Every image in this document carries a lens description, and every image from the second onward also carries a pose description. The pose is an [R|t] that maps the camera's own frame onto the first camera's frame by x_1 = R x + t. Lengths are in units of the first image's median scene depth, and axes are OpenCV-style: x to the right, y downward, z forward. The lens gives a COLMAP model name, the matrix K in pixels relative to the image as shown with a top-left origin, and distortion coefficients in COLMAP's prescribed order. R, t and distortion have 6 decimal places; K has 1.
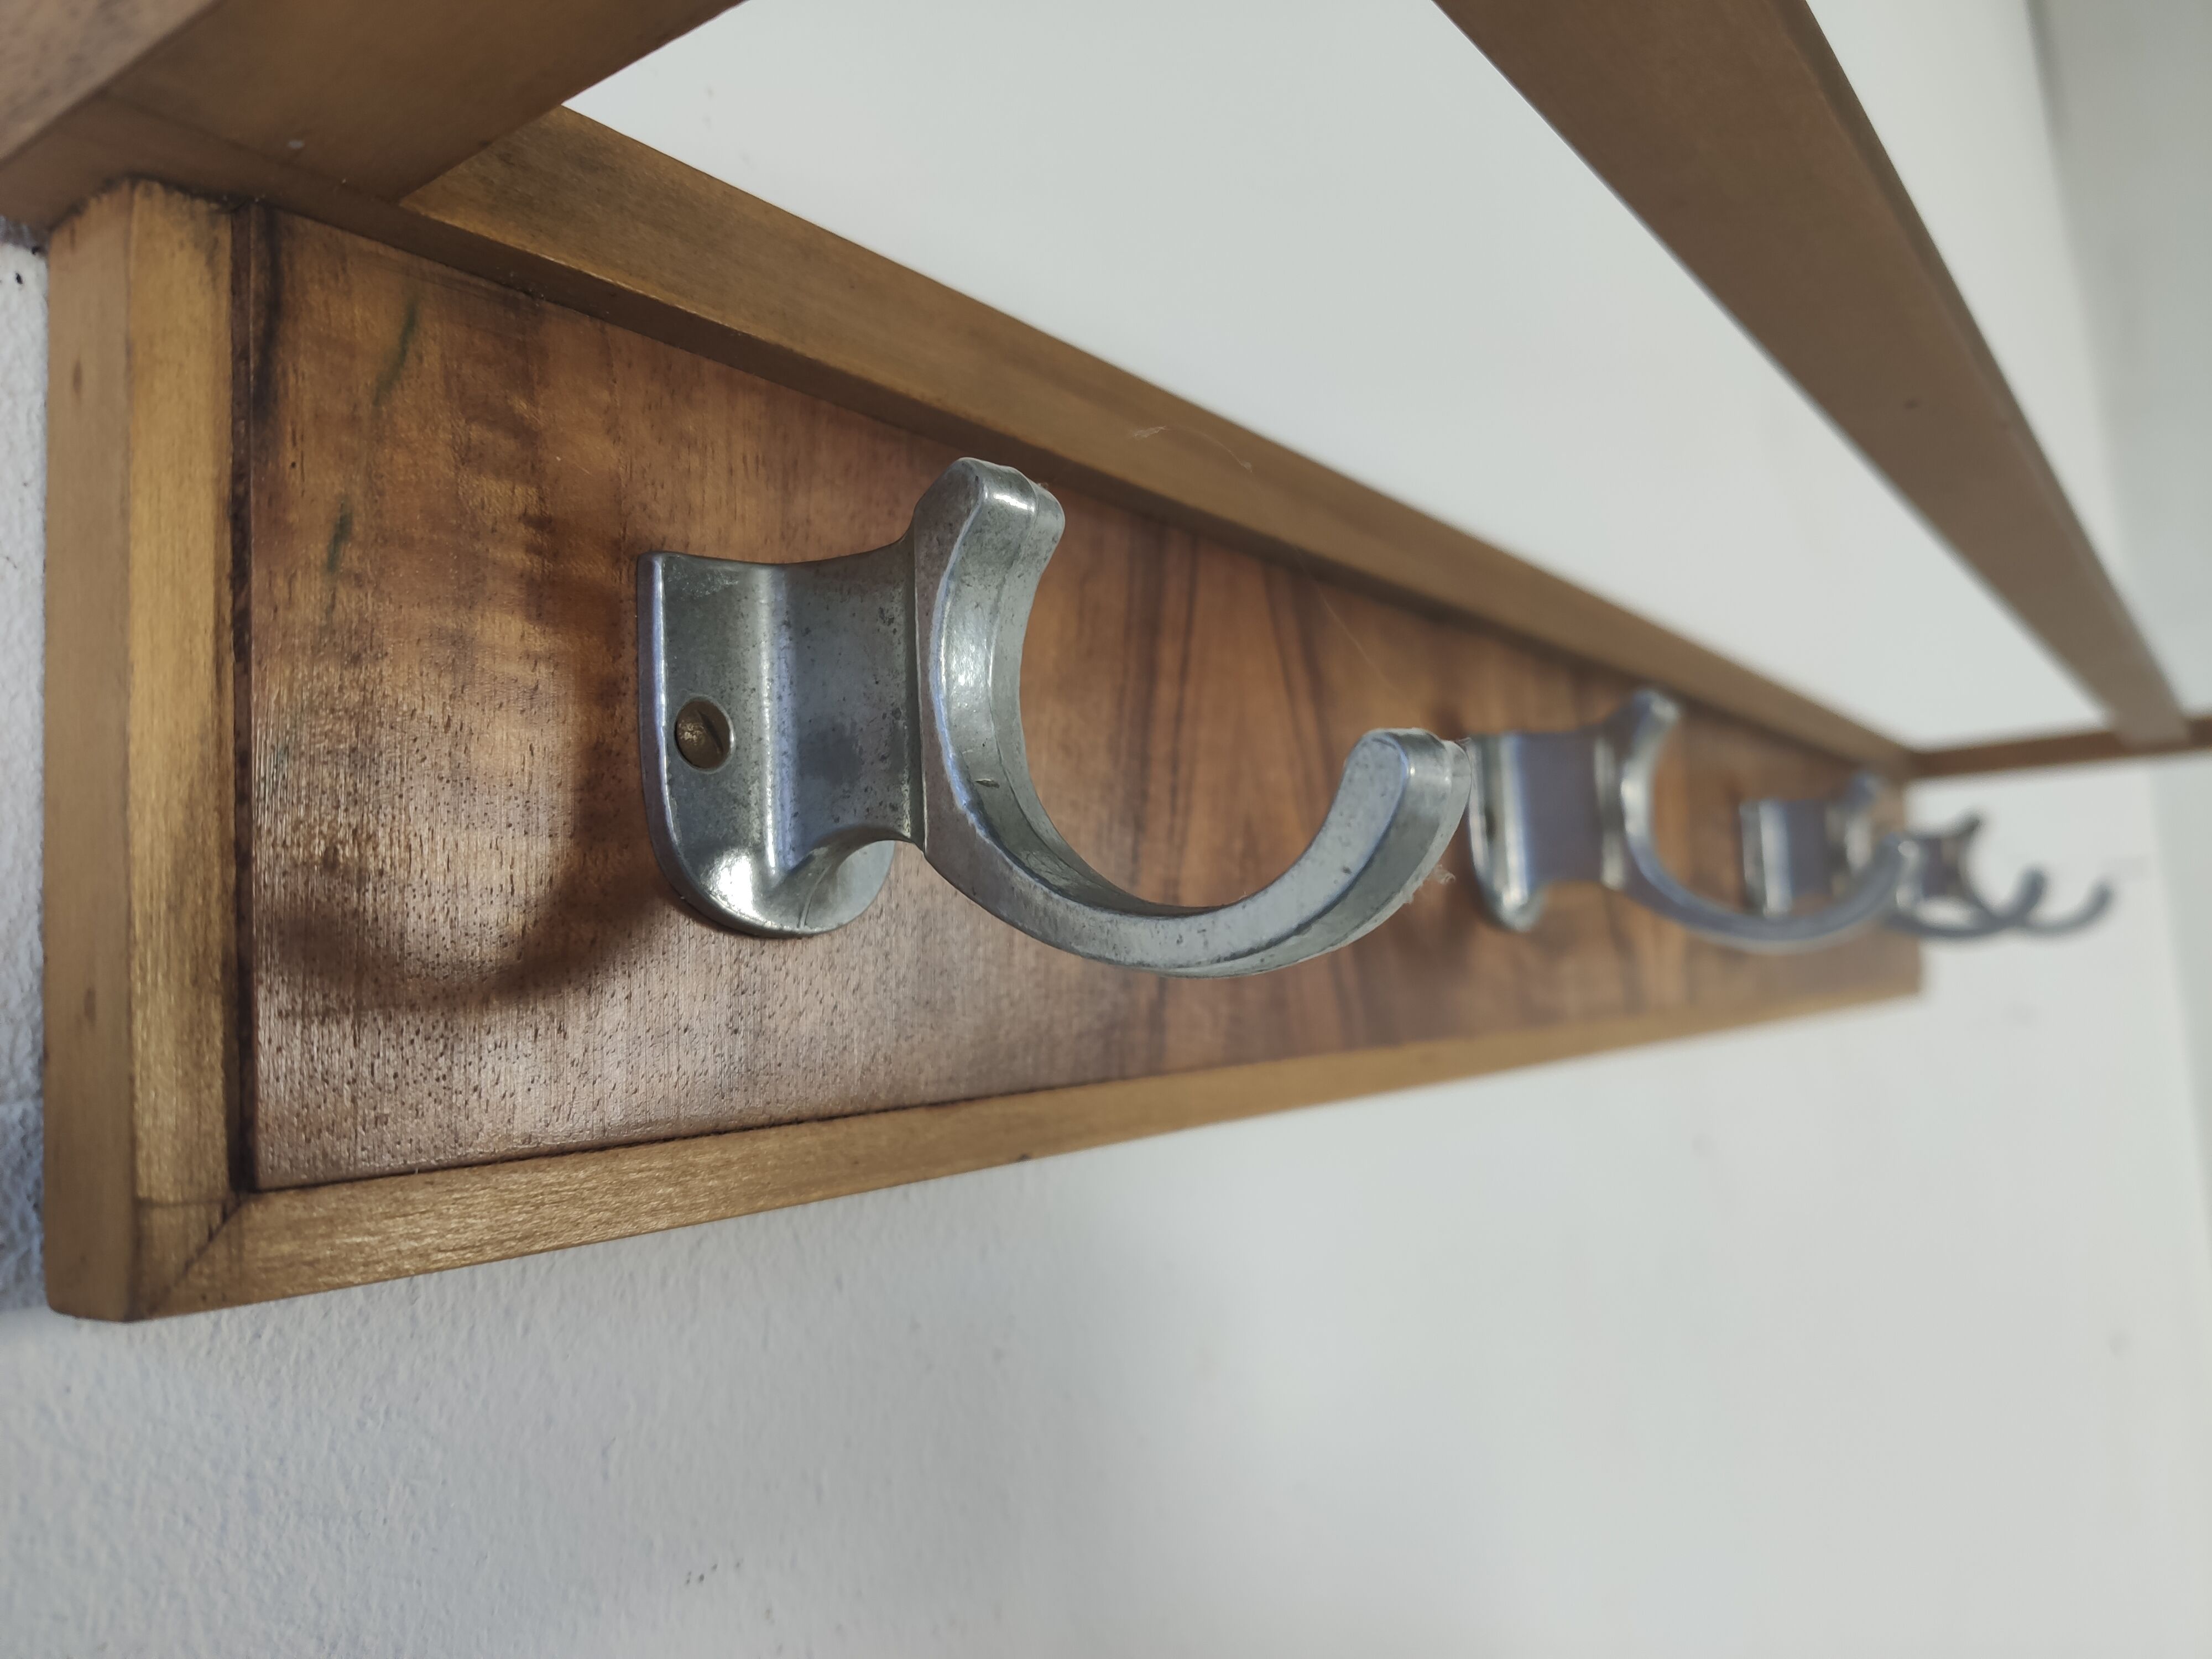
lens RADIAL K [[1691.9, 0, 1106.0], [0, 1691.9, 829.5], [0, 0, 1]] dist [-0.003740, -0.010120]
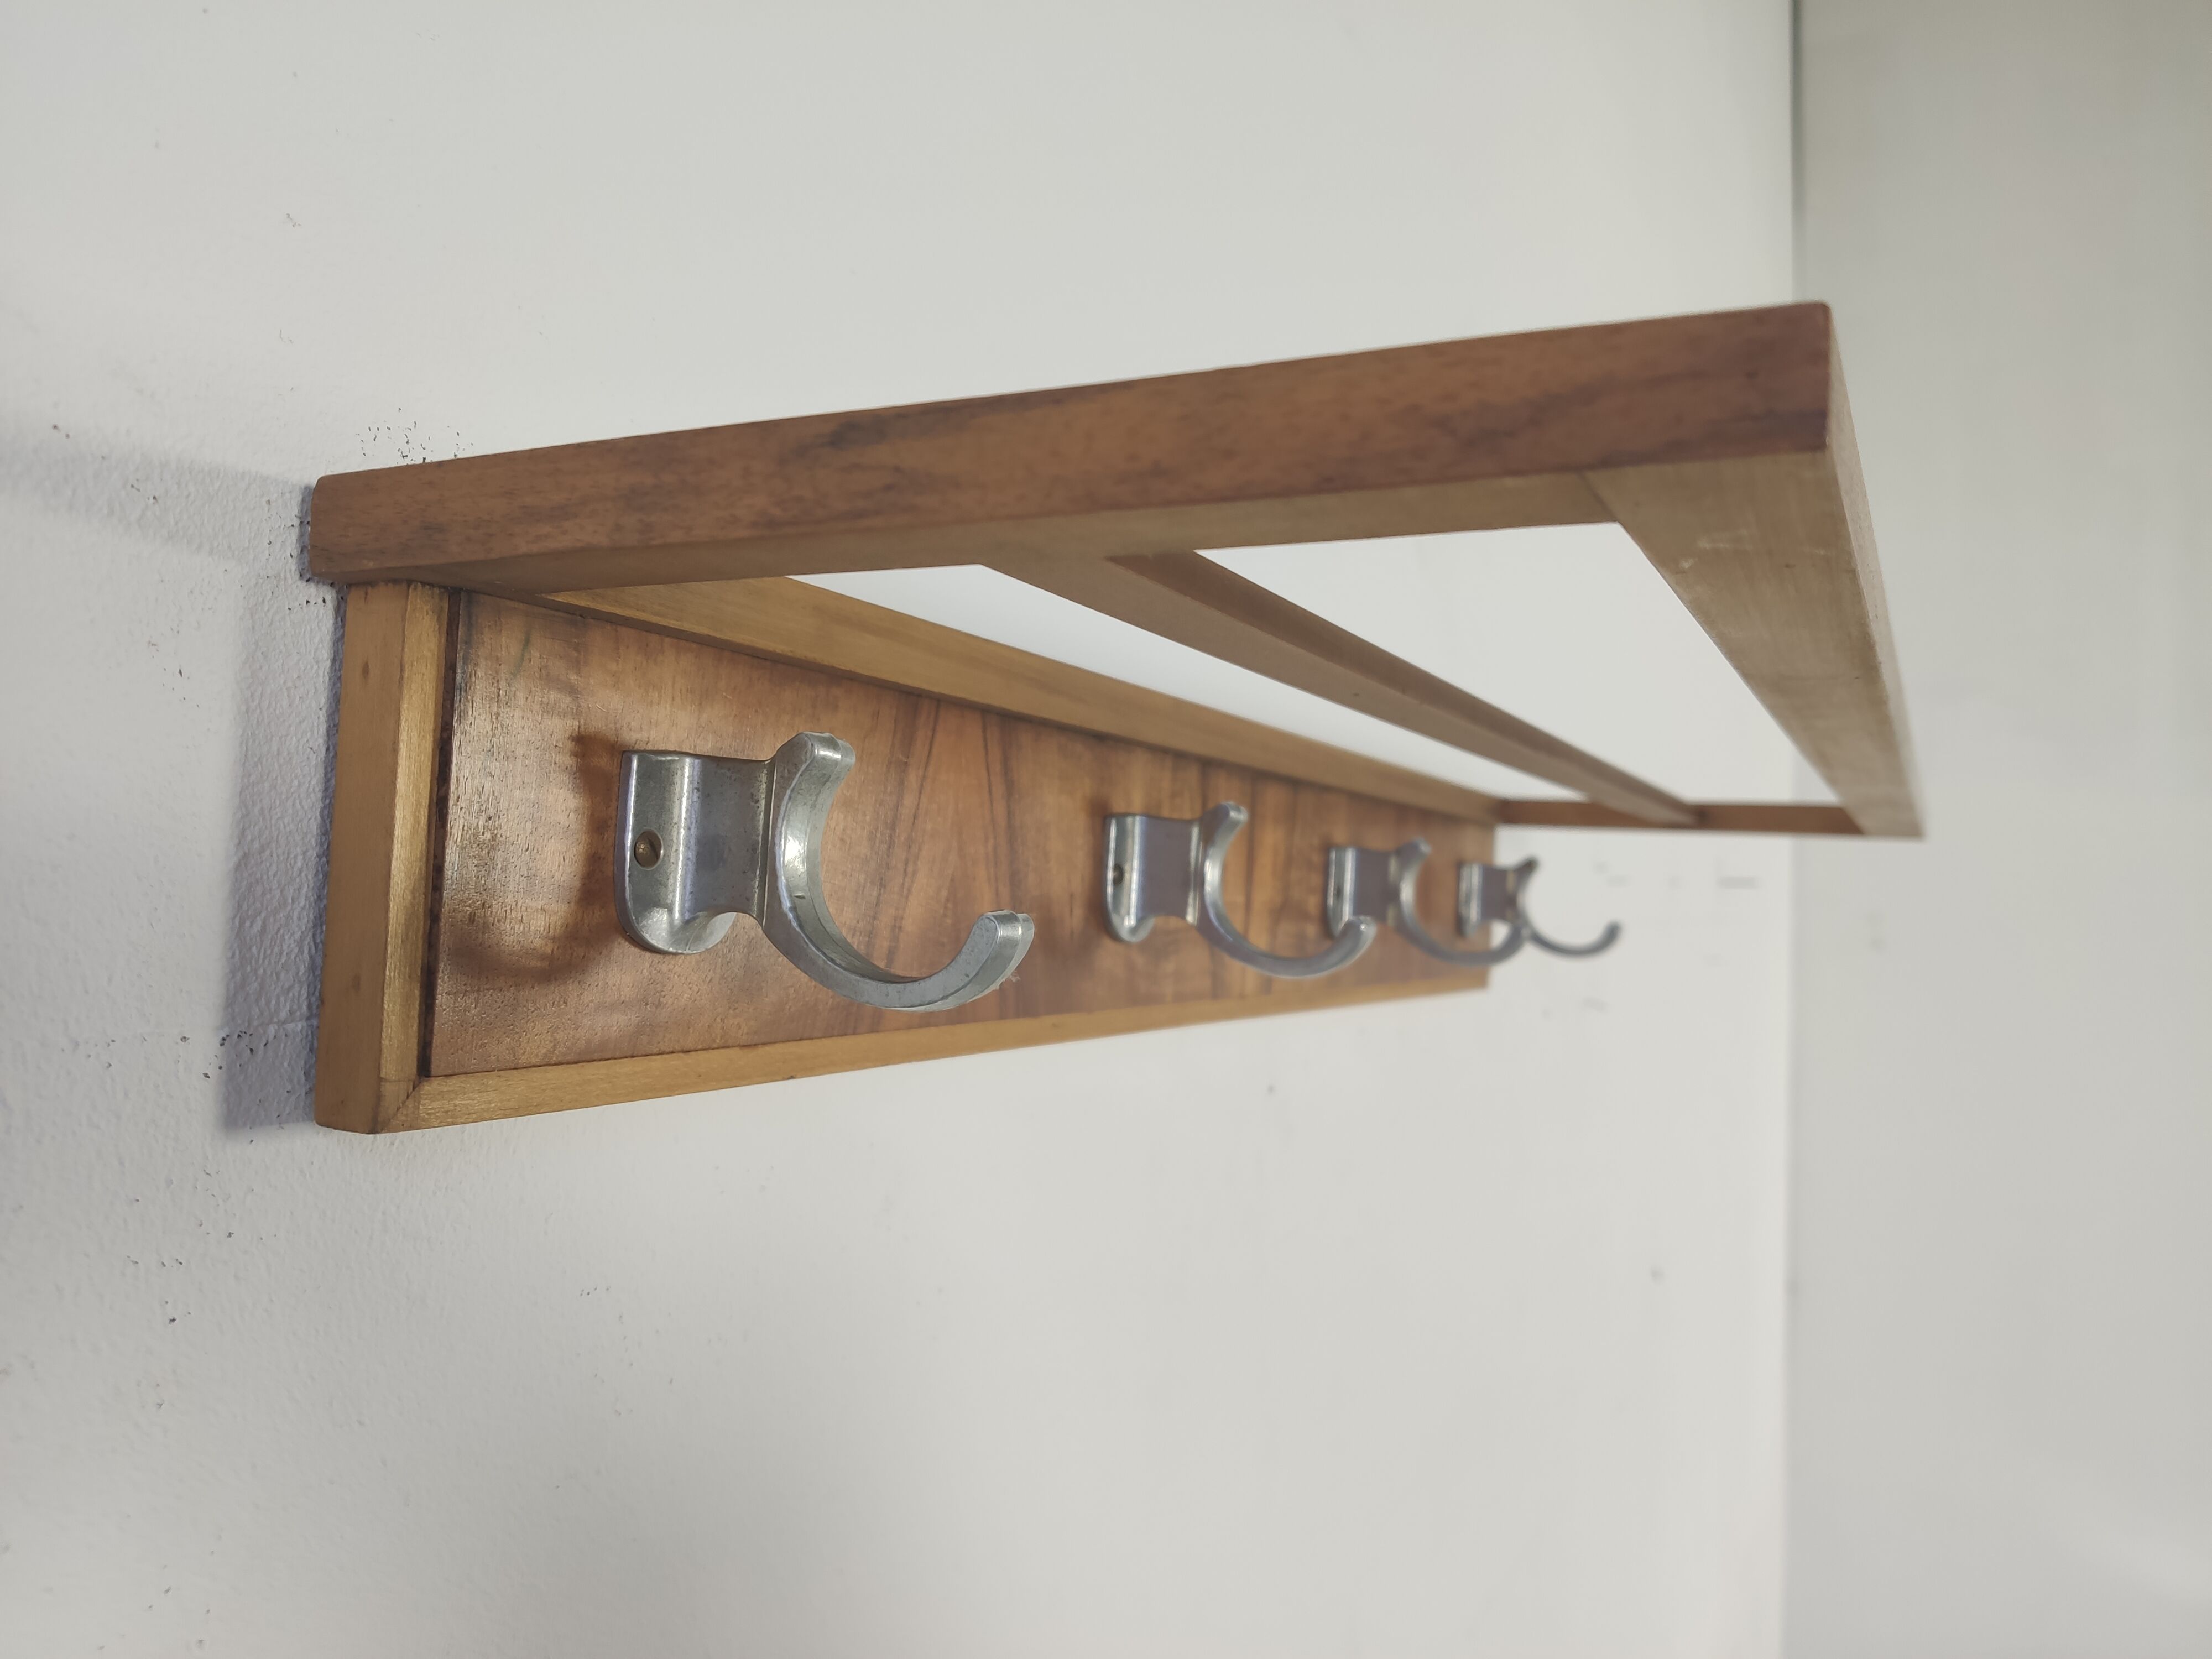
lens RADIAL K [[1629.1, 0, 1106.0], [0, 1629.1, 829.5], [0, 0, 1]] dist [0.002765, -0.006135]
pose [[0.983616, 0.110170, 0.142694, 0.002062], [-0.118726, 0.991518, 0.052877, -0.240903], [-0.135658, -0.068952, 0.988353, -0.885851]]
